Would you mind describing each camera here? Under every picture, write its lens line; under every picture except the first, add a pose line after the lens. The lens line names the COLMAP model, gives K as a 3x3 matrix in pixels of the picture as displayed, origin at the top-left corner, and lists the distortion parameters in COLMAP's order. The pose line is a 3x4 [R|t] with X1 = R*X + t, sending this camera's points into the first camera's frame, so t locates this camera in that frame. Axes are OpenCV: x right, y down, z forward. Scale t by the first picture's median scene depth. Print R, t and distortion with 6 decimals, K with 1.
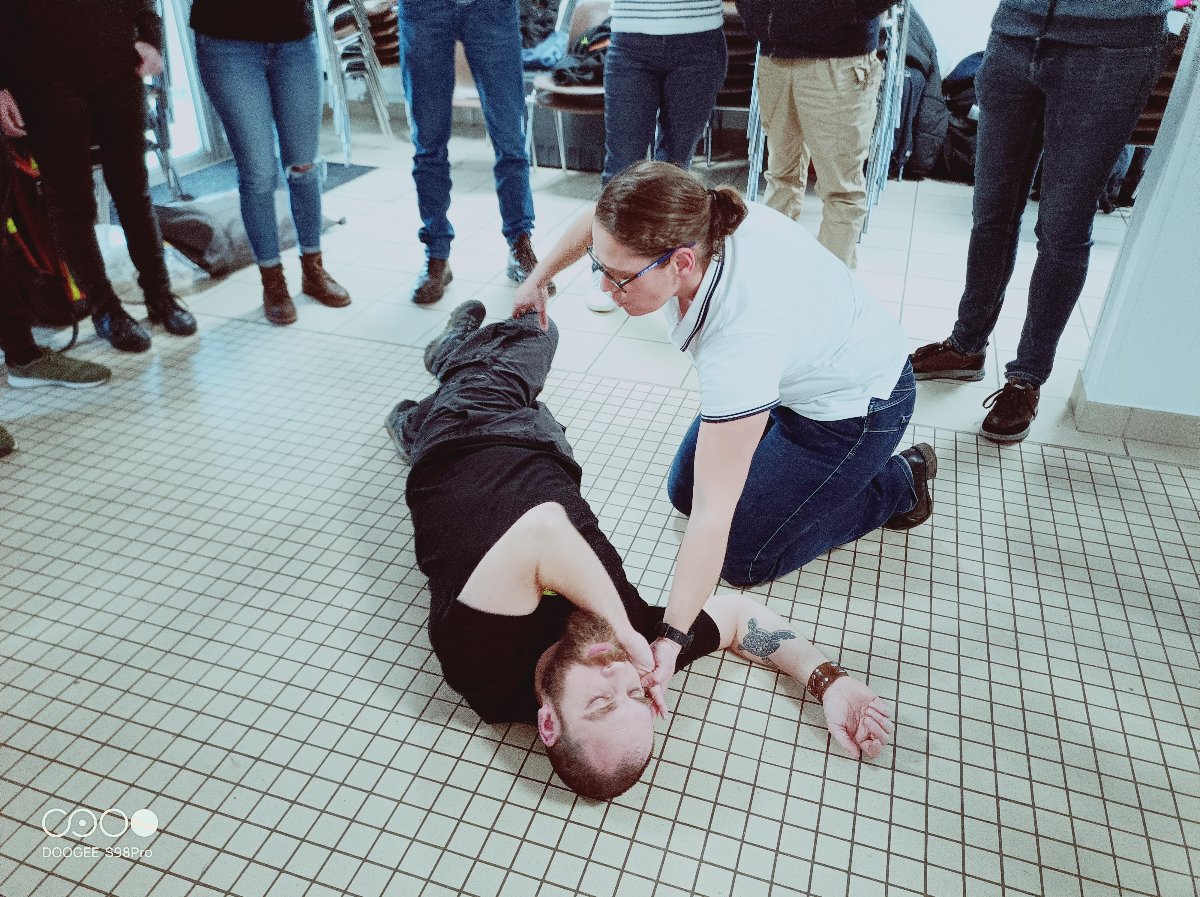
lens RADIAL K [[899.7, 0, 601.1], [0, 899.7, 449.3], [0, 0, 1]] dist [0.024484, -0.010101]
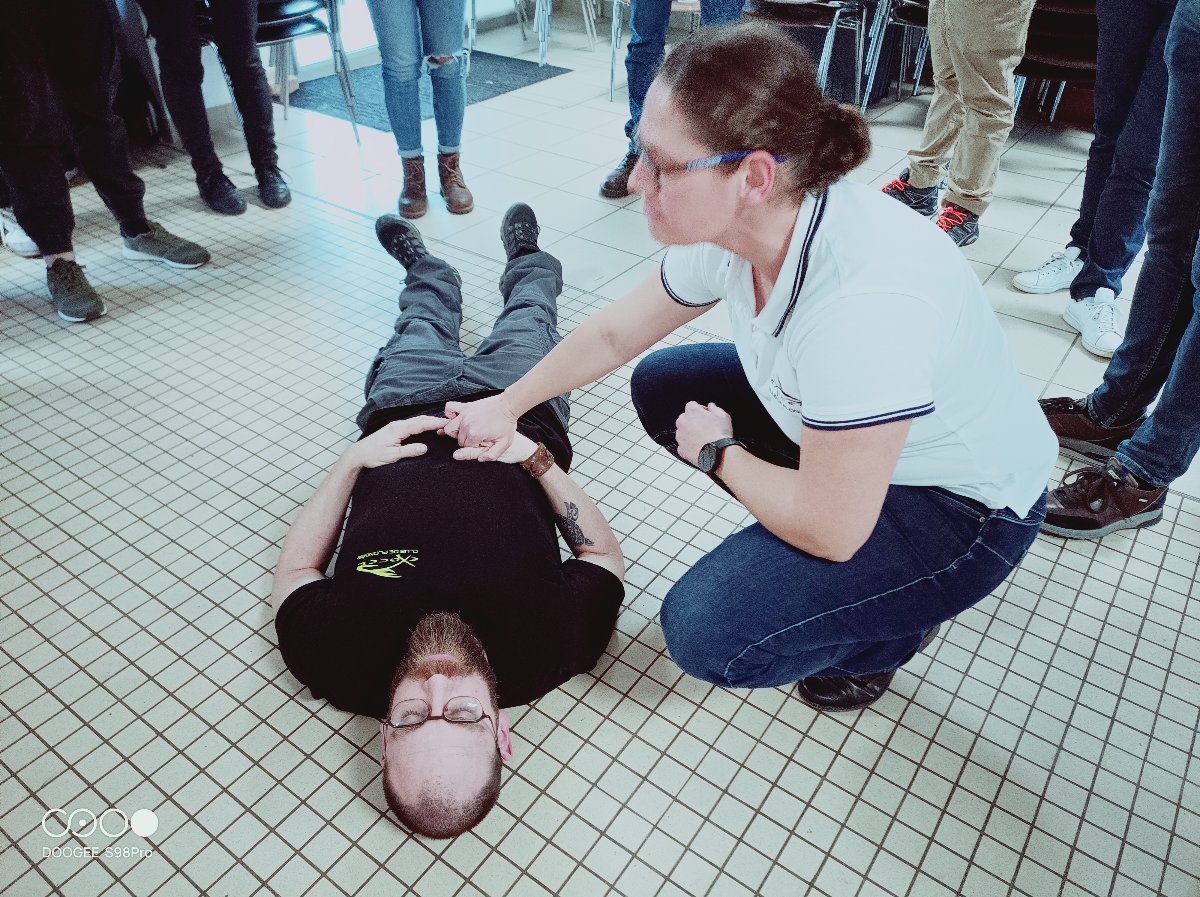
lens RADIAL K [[899.7, 0, 601.5], [0, 899.7, 457.6], [0, 0, 1]] dist [0.024484, -0.010101]
pose [[0.956814, 0.181133, -0.227373, 0.114705], [-0.159967, 0.981146, 0.108456, -0.030788], [0.242731, -0.067400, 0.967749, 0.091902]]
